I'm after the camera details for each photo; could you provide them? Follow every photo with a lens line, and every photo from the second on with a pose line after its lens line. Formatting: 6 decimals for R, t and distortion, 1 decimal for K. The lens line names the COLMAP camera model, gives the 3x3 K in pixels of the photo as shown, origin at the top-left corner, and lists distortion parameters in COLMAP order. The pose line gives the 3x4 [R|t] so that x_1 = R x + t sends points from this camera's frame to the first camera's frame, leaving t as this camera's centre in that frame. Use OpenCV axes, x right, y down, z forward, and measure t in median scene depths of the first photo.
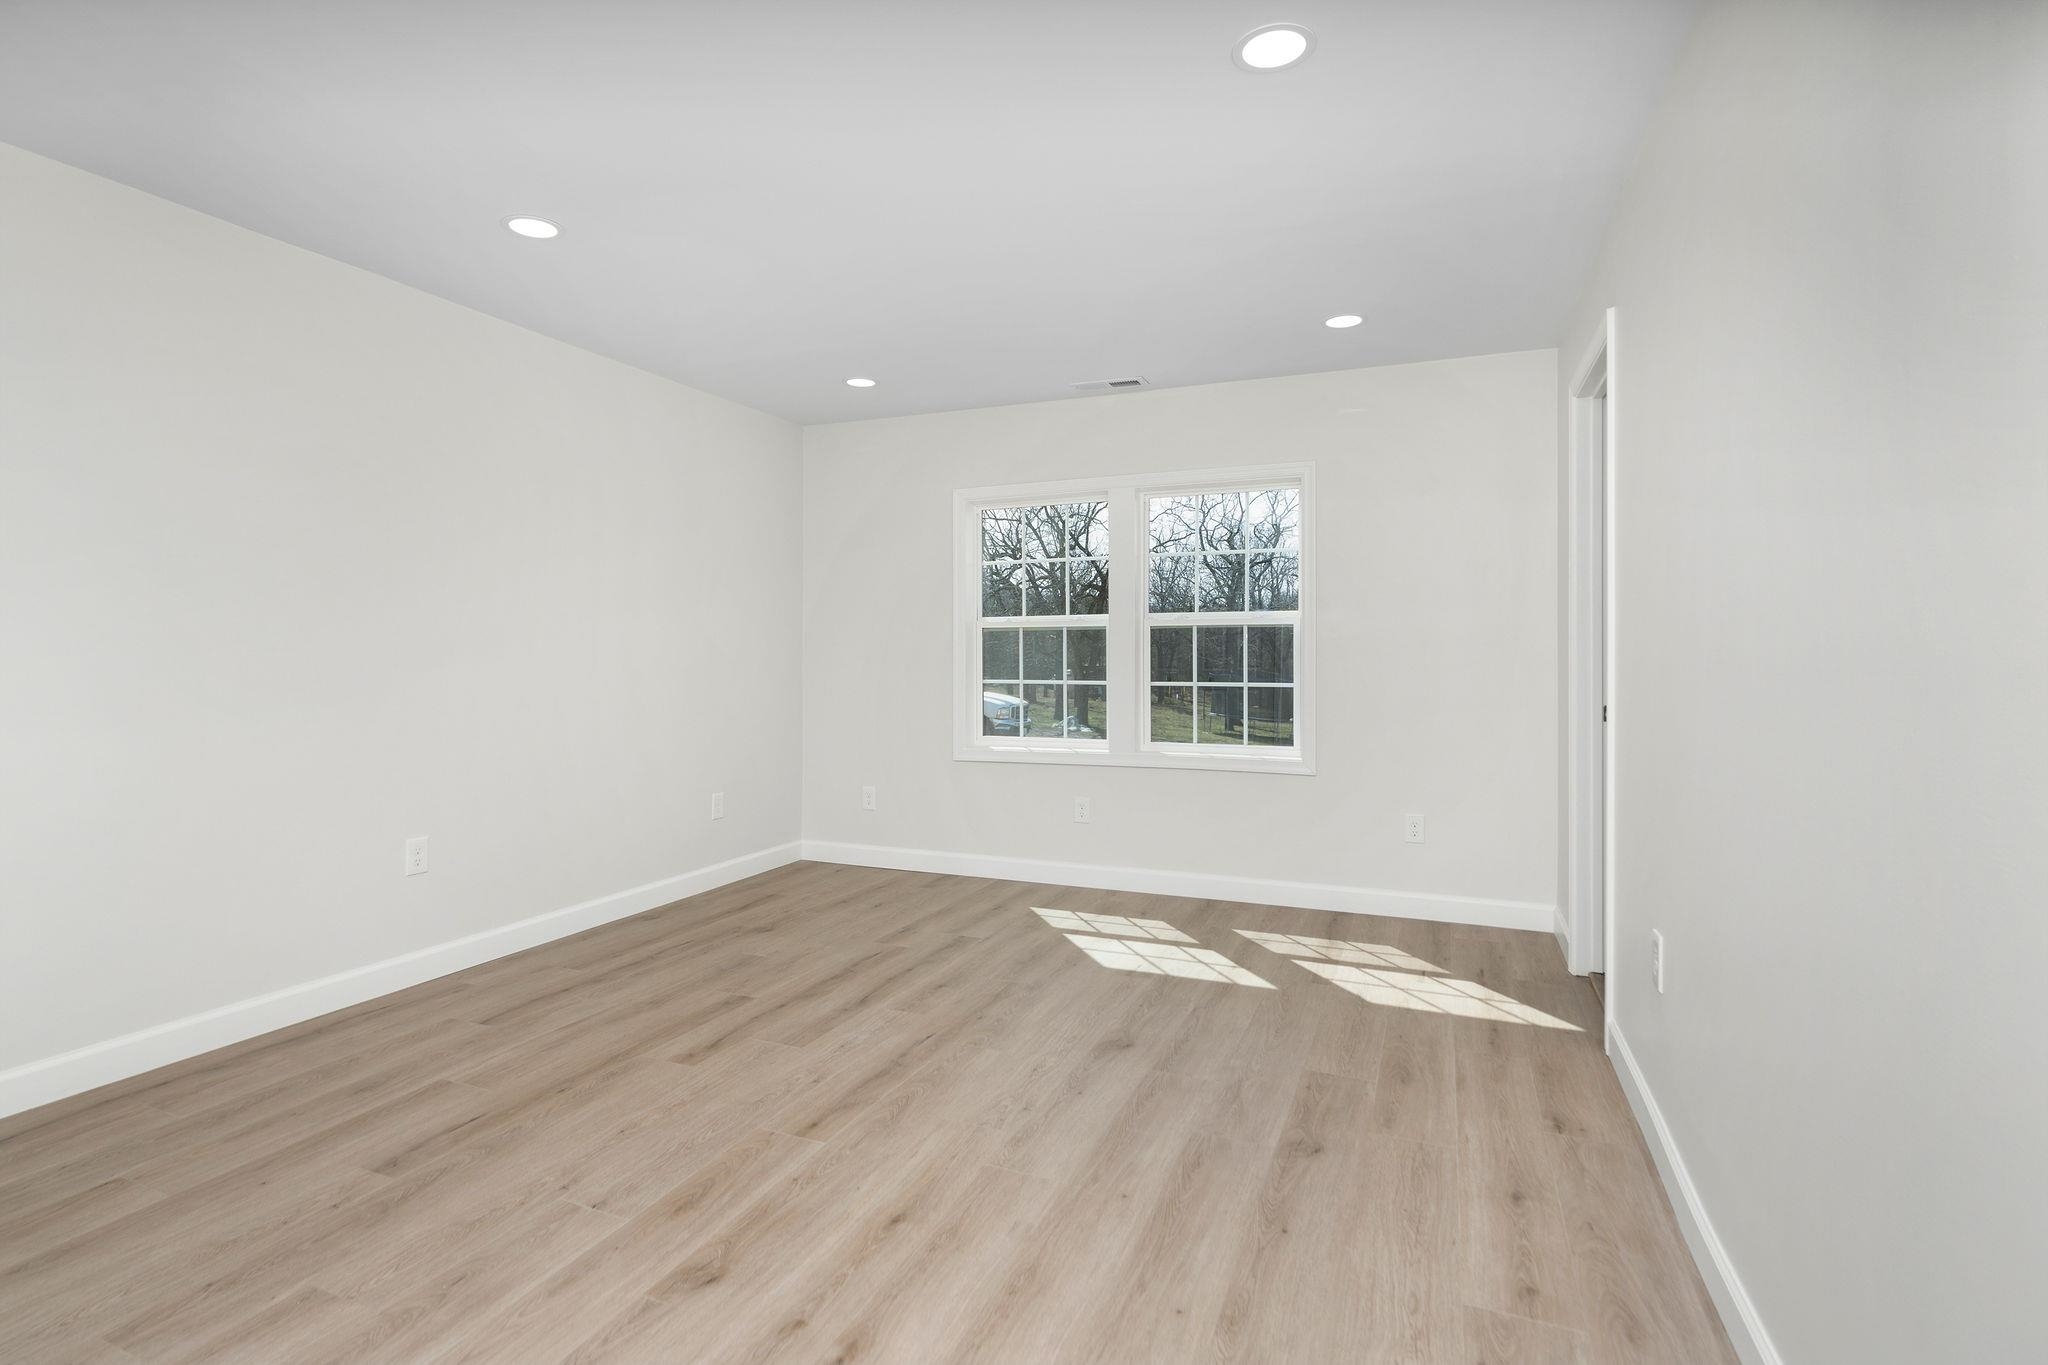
lens RADIAL K [[991.6, 0, 1013.1], [0, 991.6, 651.3], [0, 0, 1]] dist [0.000011, 0.001053]
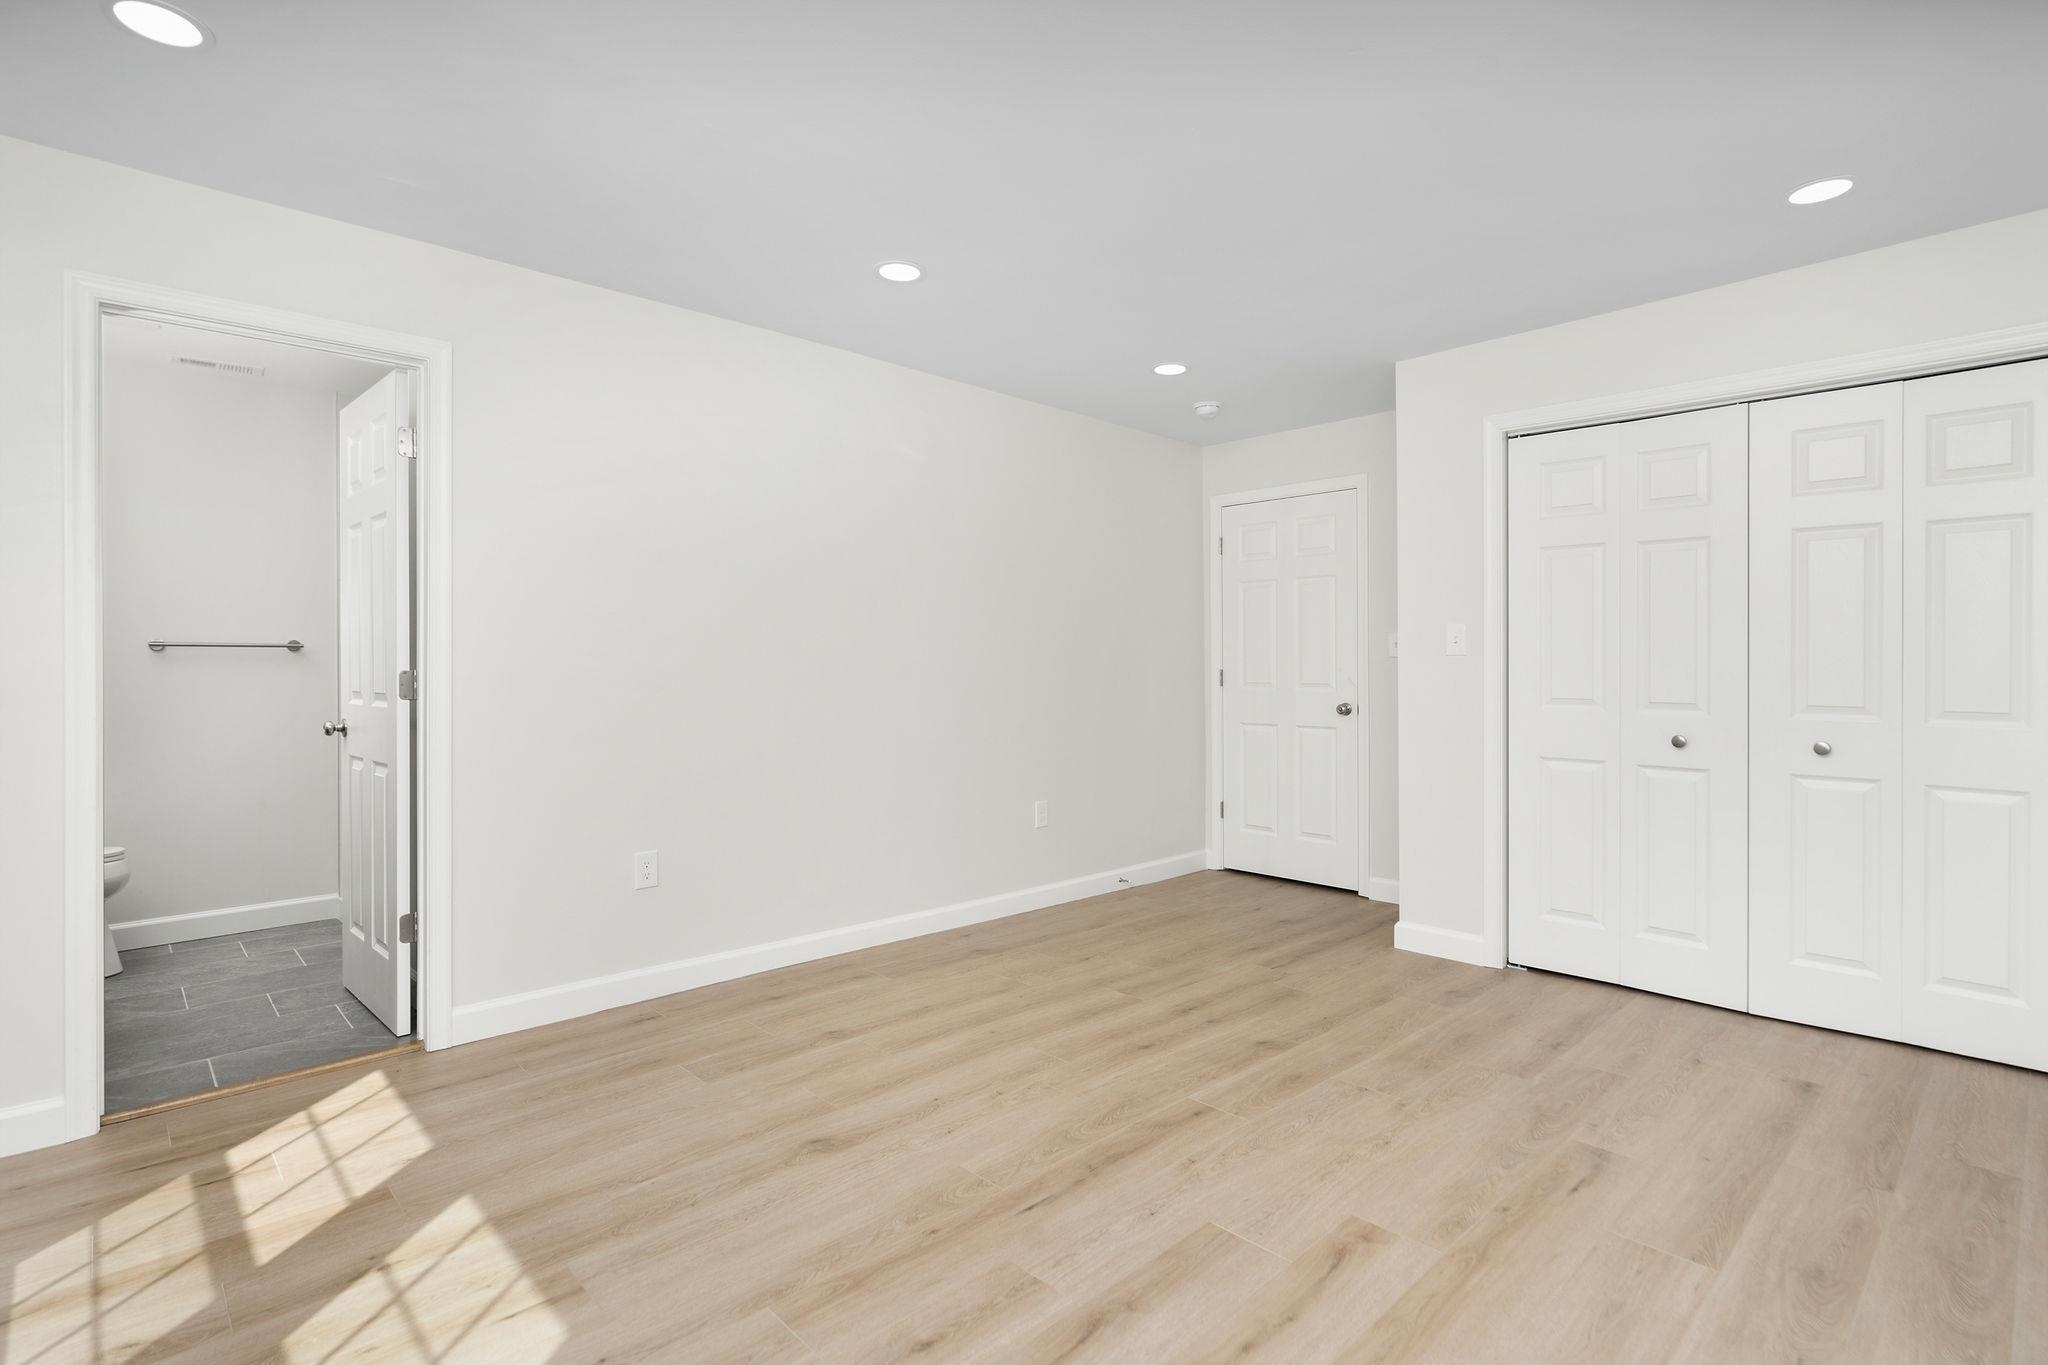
lens RADIAL K [[991.6, 0, 1013.1], [0, 991.6, 651.3], [0, 0, 1]] dist [0.000011, 0.001053]
pose [[-0.919250, 0.008646, 0.393580, -0.367604], [0.001370, 0.999823, -0.018764, 0.003795], [-0.393672, -0.016709, -0.919099, 1.714817]]
